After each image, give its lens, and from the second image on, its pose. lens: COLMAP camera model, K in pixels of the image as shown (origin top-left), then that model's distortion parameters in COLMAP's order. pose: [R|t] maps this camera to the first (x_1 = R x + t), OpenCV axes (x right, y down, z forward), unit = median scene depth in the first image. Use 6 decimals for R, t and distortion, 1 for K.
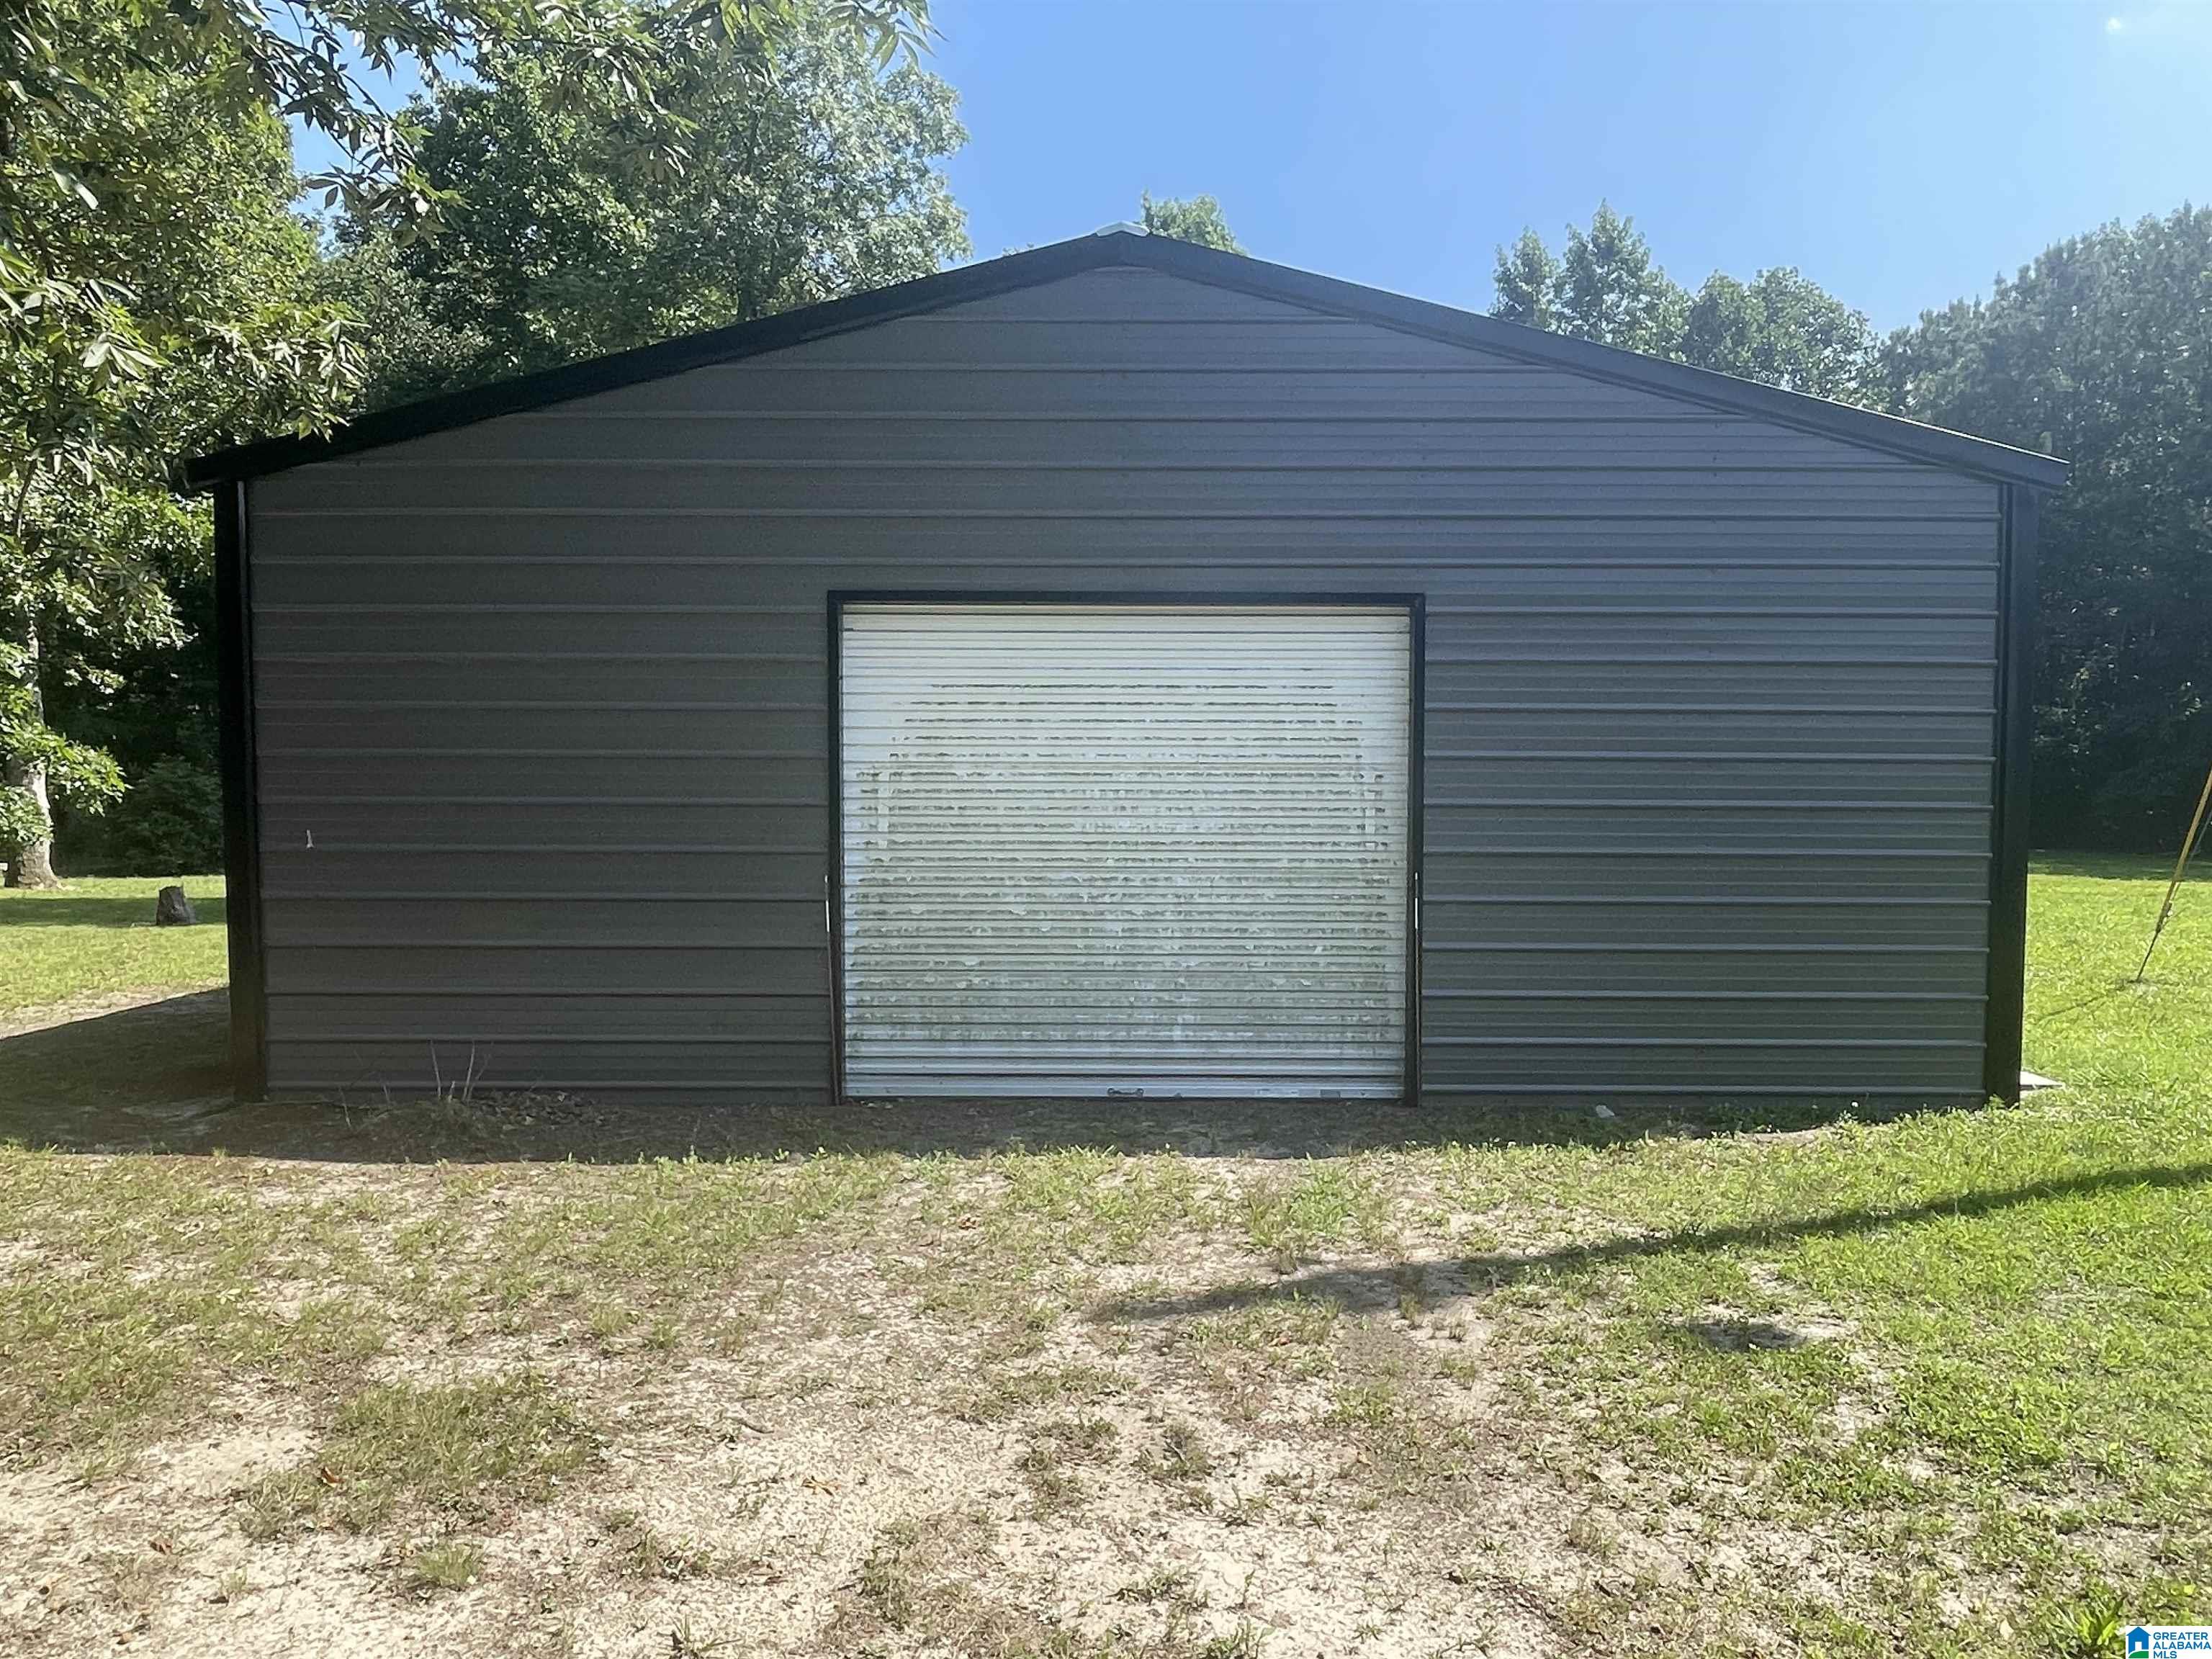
lens RADIAL K [[1597.9, 0, 1105.1], [0, 1597.9, 836.1], [0, 0, 1]] dist [-0.004431, -0.005328]
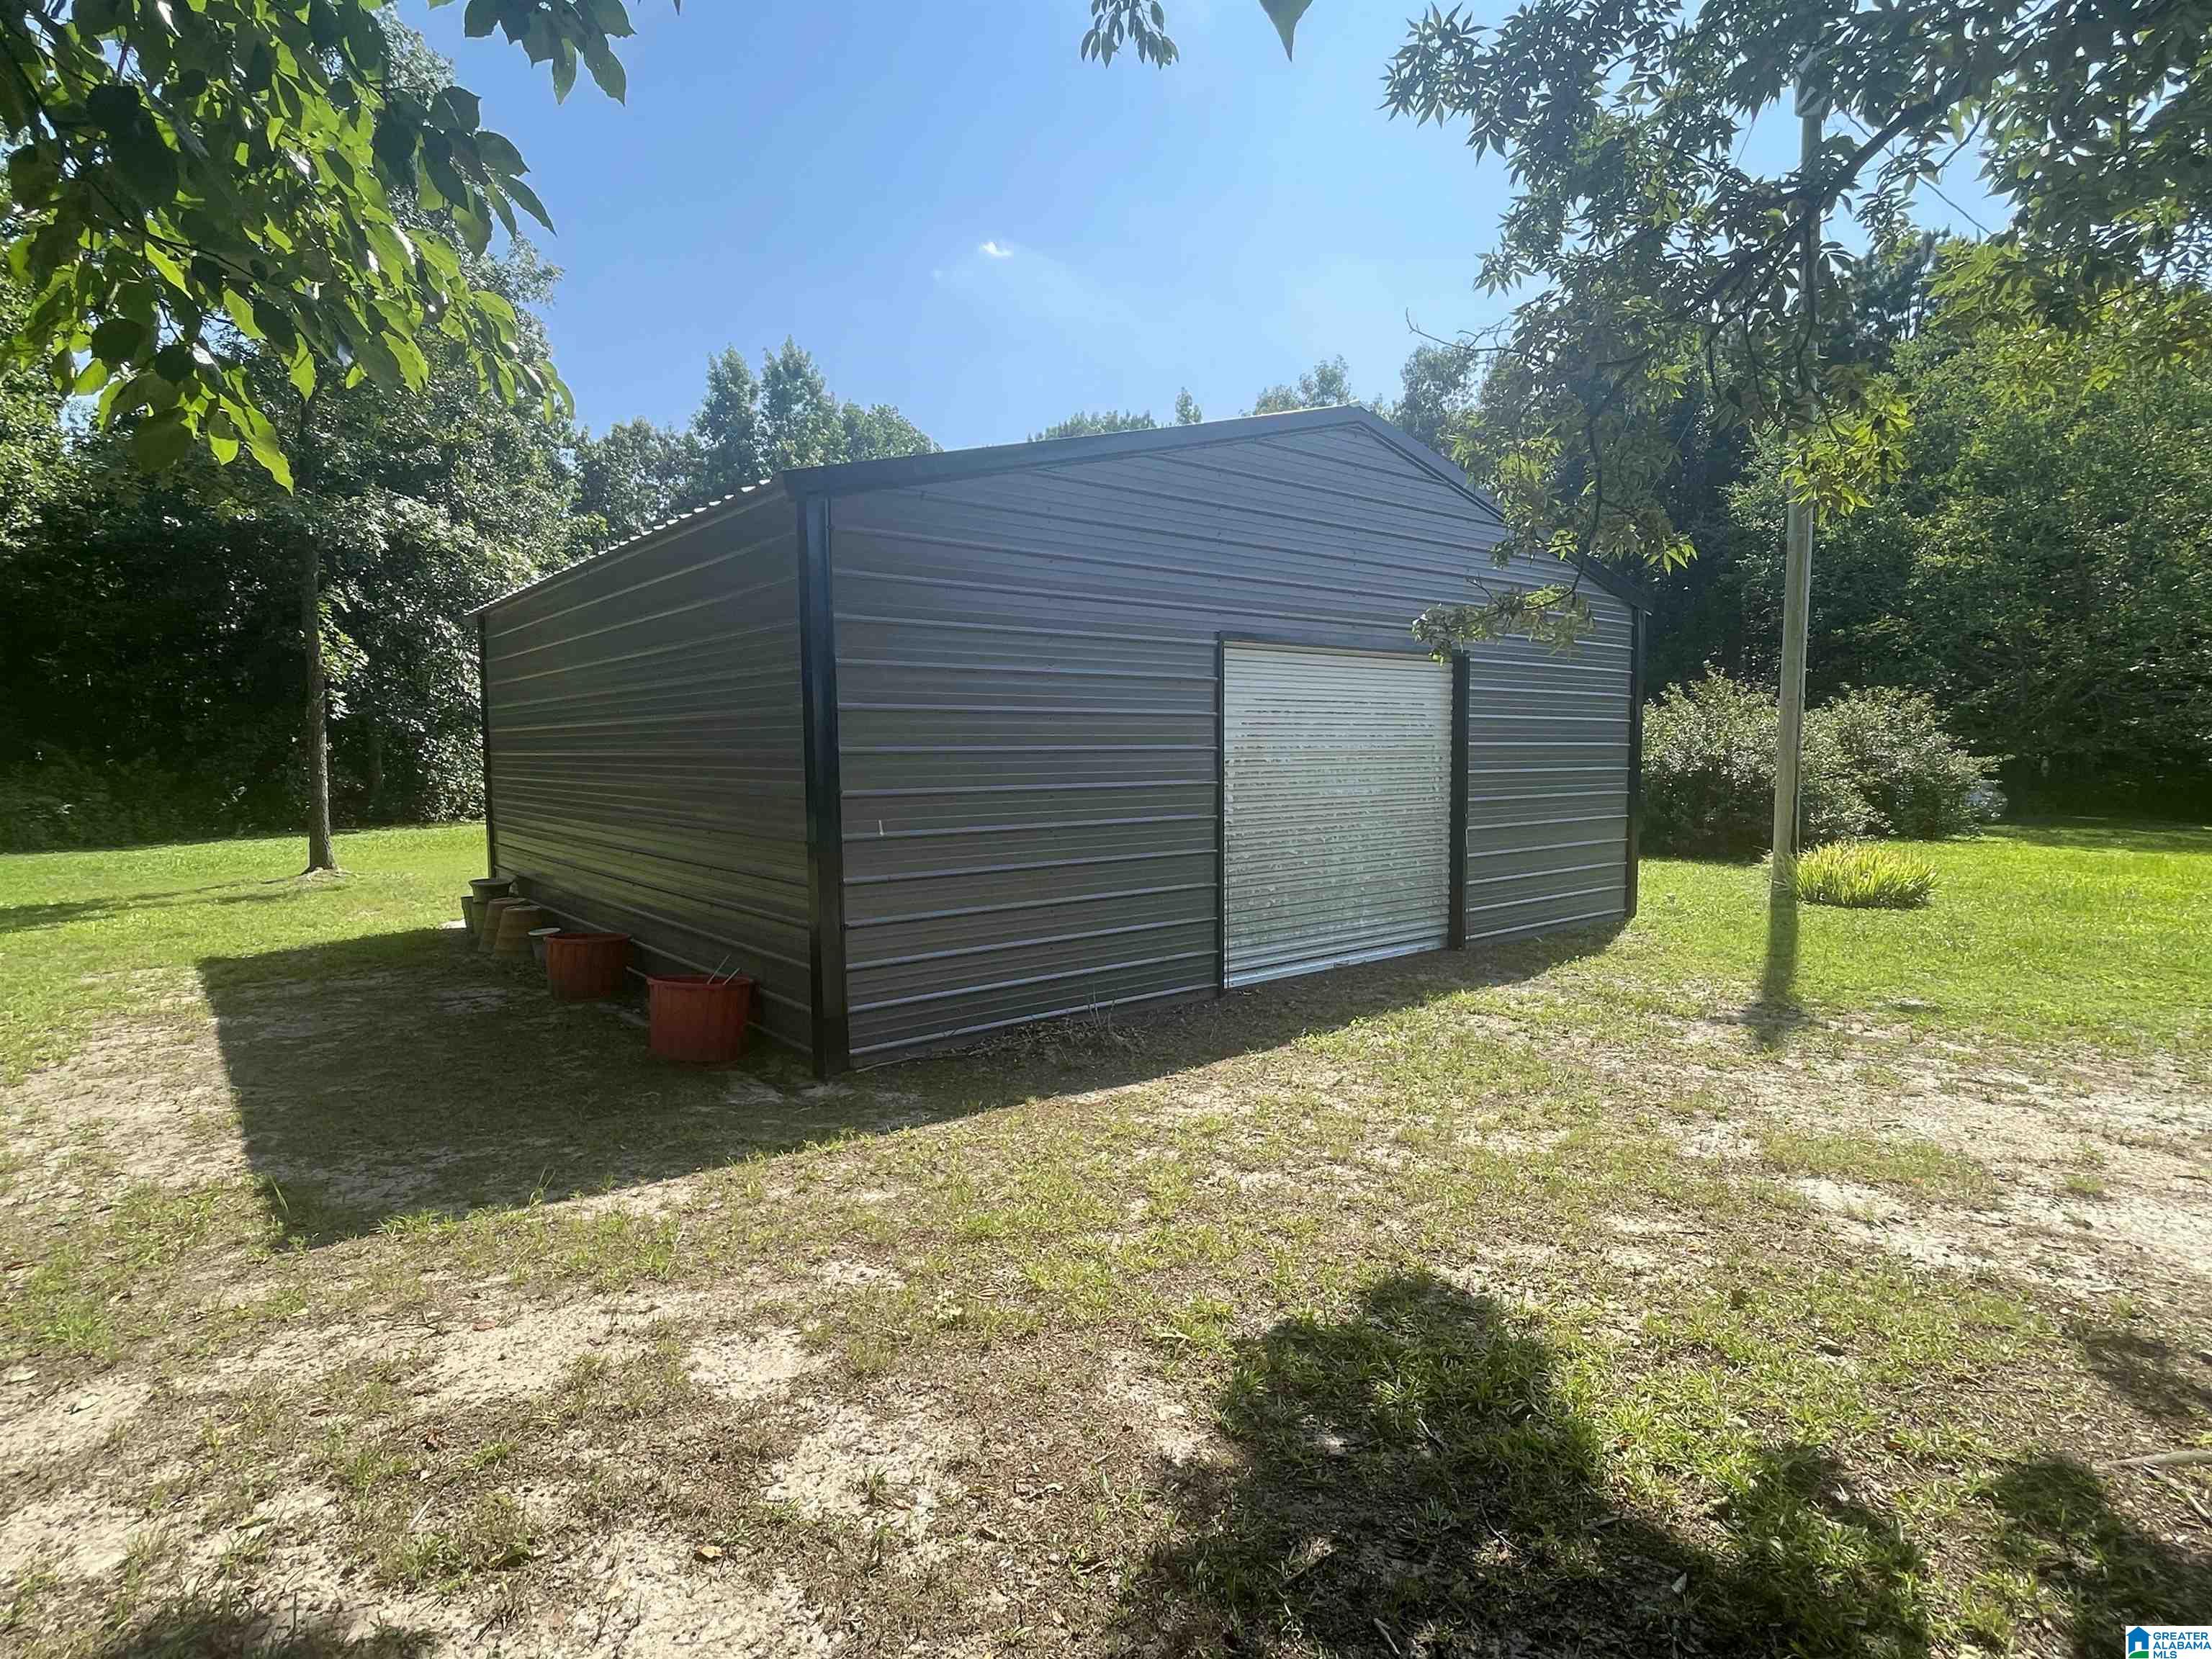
lens RADIAL K [[1163.2, 0, 1103.0], [0, 1163.2, 826.8], [0, 0, 1]] dist [-0.006026, 0.000386]
pose [[0.778125, -0.050950, 0.626039, -0.883422], [0.033138, 0.998647, 0.040085, -0.026375], [-0.627234, -0.010446, 0.778761, 0.268854]]
